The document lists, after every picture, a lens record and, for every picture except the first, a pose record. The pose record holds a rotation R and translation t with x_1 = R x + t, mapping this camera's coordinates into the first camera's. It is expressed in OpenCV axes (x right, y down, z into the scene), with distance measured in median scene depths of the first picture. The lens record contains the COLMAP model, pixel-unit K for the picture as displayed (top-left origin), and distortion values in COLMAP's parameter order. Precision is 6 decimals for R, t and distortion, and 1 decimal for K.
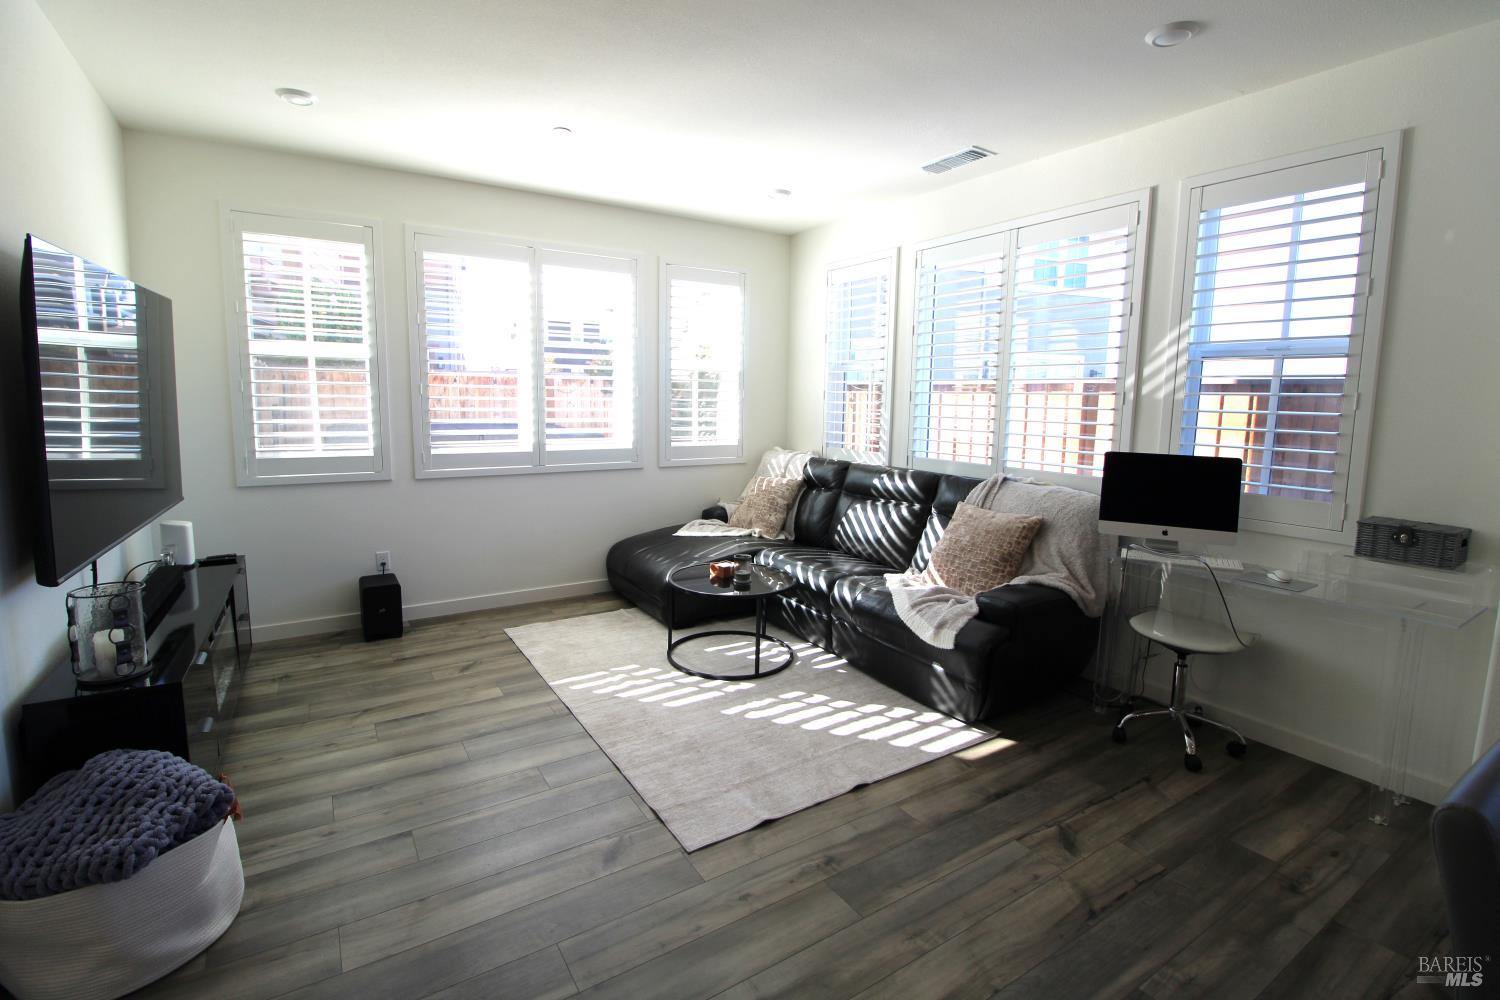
lens RADIAL K [[706.6, 0, 756.8], [0, 706.6, 476.0], [0, 0, 1]] dist [-0.004050, -0.000073]
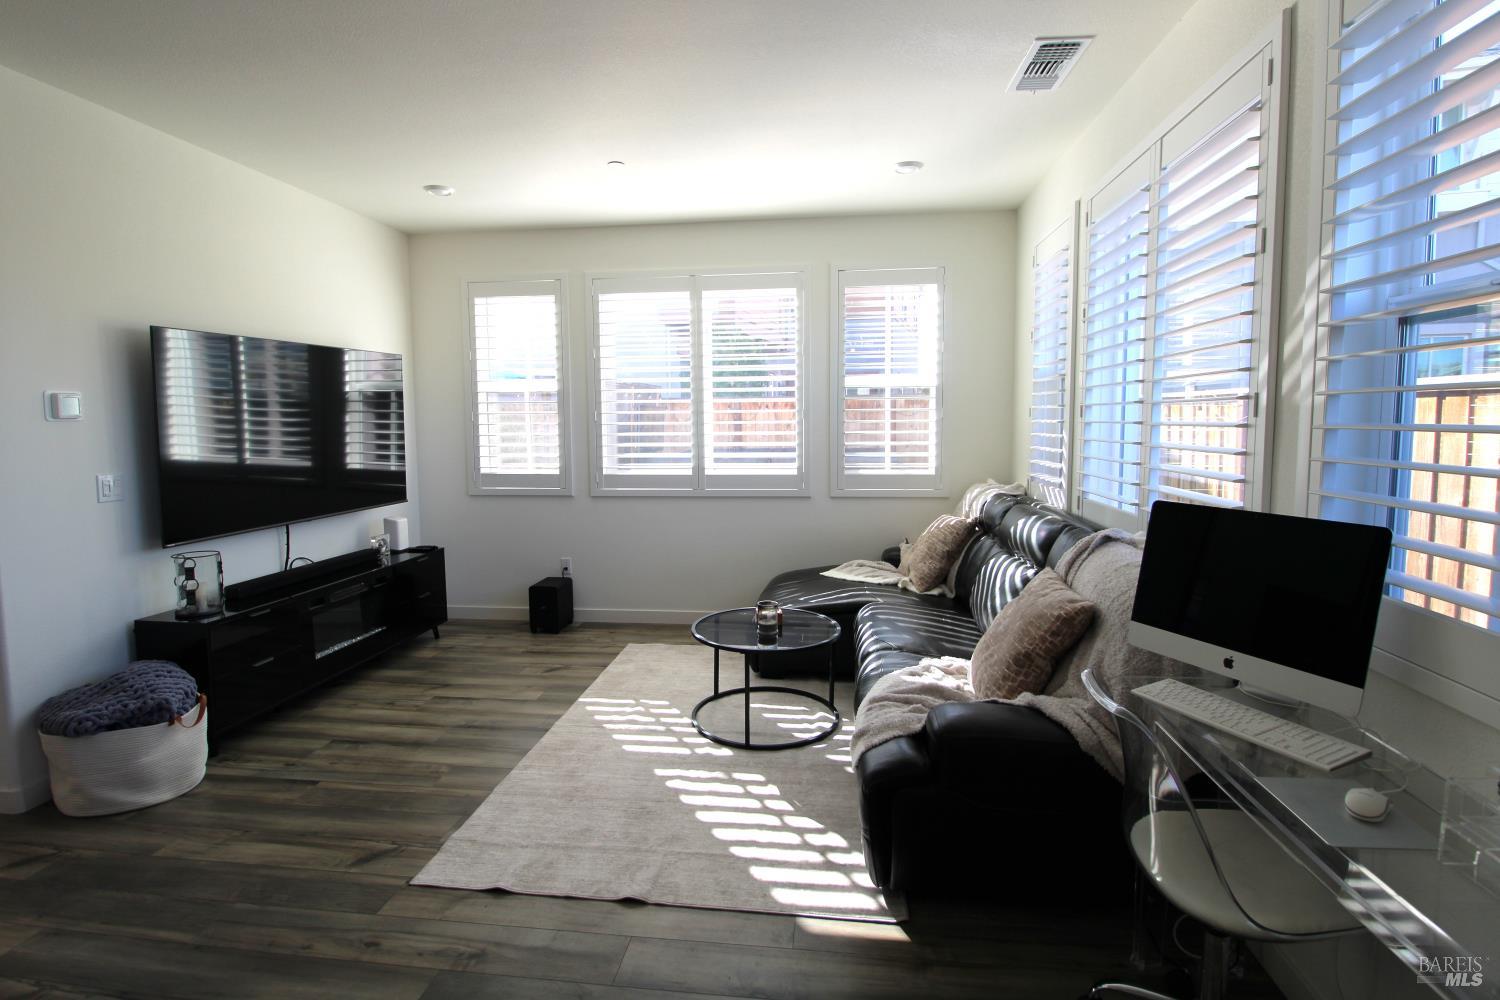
lens RADIAL K [[747.3, 0, 748.4], [0, 747.3, 477.8], [0, 0, 1]] dist [-0.000350, -0.000467]
pose [[0.767082, 0.031627, -0.640769, 0.573404], [-0.053178, 0.998482, -0.014378, -0.025606], [0.639341, 0.045104, 0.767599, 0.300394]]
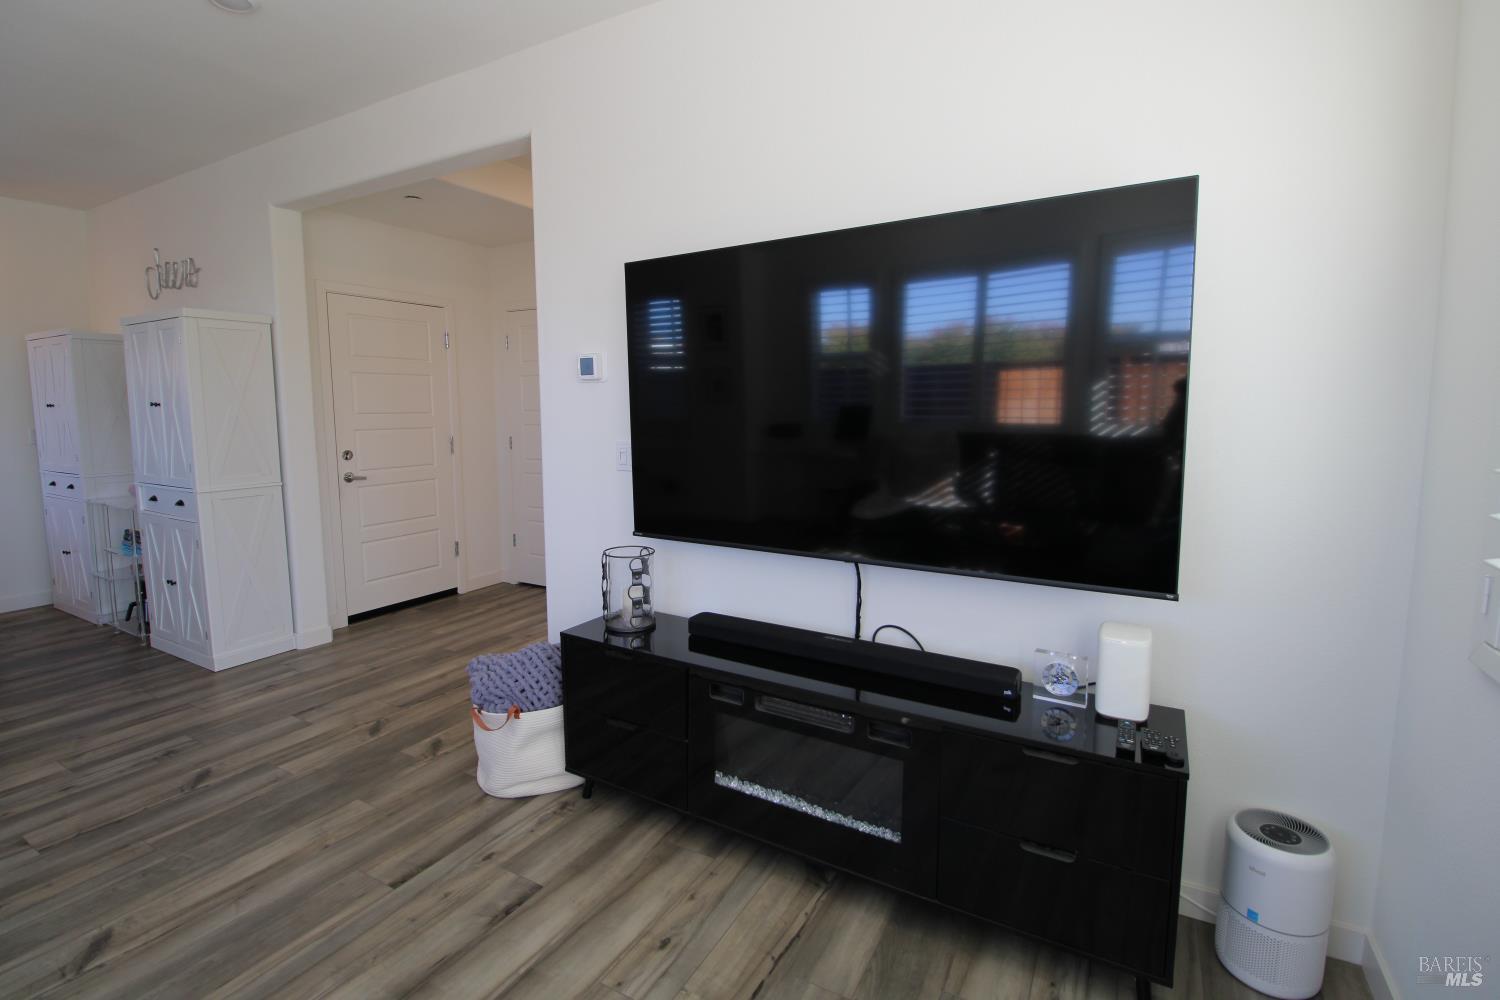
lens RADIAL K [[690.6, 0, 751.8], [0, 690.6, 477.5], [0, 0, 1]] dist [-0.003655, -0.011439]
pose [[-0.885678, 0.044552, -0.462157, -0.332229], [-0.061928, 0.975157, 0.212684, -0.127129], [0.460151, 0.216990, -0.860916, 1.187820]]
